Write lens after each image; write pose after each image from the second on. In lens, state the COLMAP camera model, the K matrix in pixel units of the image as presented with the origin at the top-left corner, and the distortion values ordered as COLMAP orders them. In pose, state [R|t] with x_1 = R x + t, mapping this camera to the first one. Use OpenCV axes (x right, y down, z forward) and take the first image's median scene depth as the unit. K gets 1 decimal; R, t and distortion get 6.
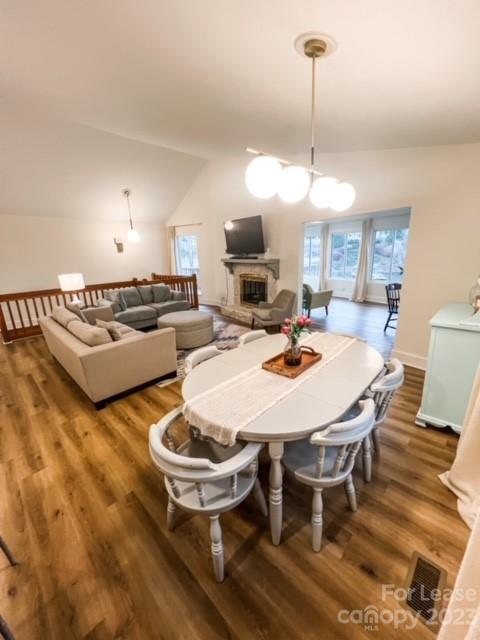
lens RADIAL K [[255.8, 0, 241.9], [0, 255.8, 318.5], [0, 0, 1]] dist [-0.000756, -0.000348]
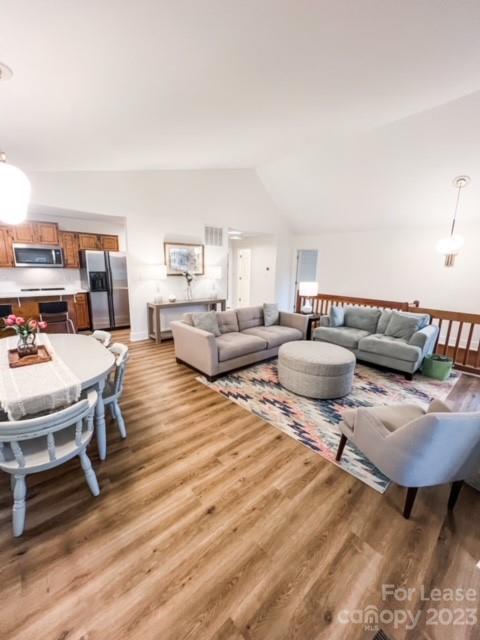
lens RADIAL K [[255.8, 0, 240.3], [0, 255.8, 319.6], [0, 0, 1]] dist [-0.000756, -0.000348]
pose [[-0.096442, 0.211150, -0.972684, 0.474885], [-0.275694, 0.933337, 0.229944, -0.191324], [0.956395, 0.290339, -0.031800, 0.794015]]
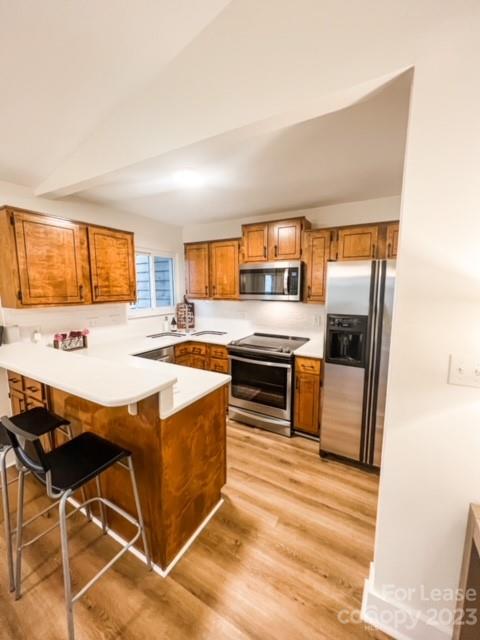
lens RADIAL K [[255.8, 0, 239.2], [0, 255.8, 320.1], [0, 0, 1]] dist [-0.000756, -0.000348]
pose [[-0.973407, 0.045948, -0.224427, -0.383507], [-0.043701, 0.924442, 0.378811, -0.099521], [0.224875, 0.378545, -0.897850, 0.425166]]
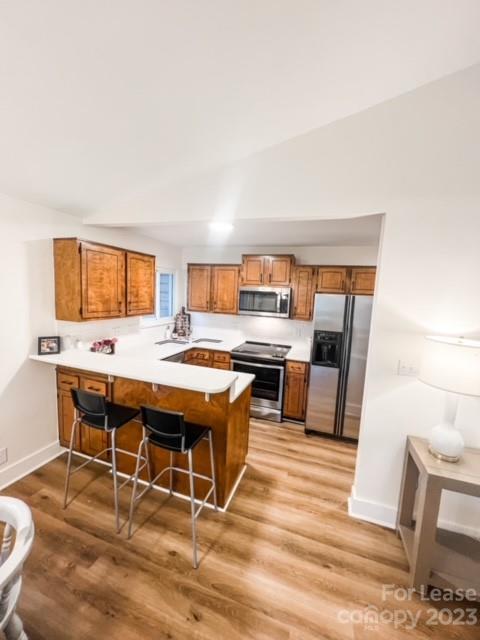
lens RADIAL K [[255.8, 0, 239.6], [0, 255.8, 320.7], [0, 0, 1]] dist [-0.000756, -0.000348]
pose [[-0.911366, 0.020381, -0.411092, -0.192823], [-0.137101, 0.926704, 0.349890, -0.168654], [0.388091, 0.375239, -0.841772, 0.510609]]
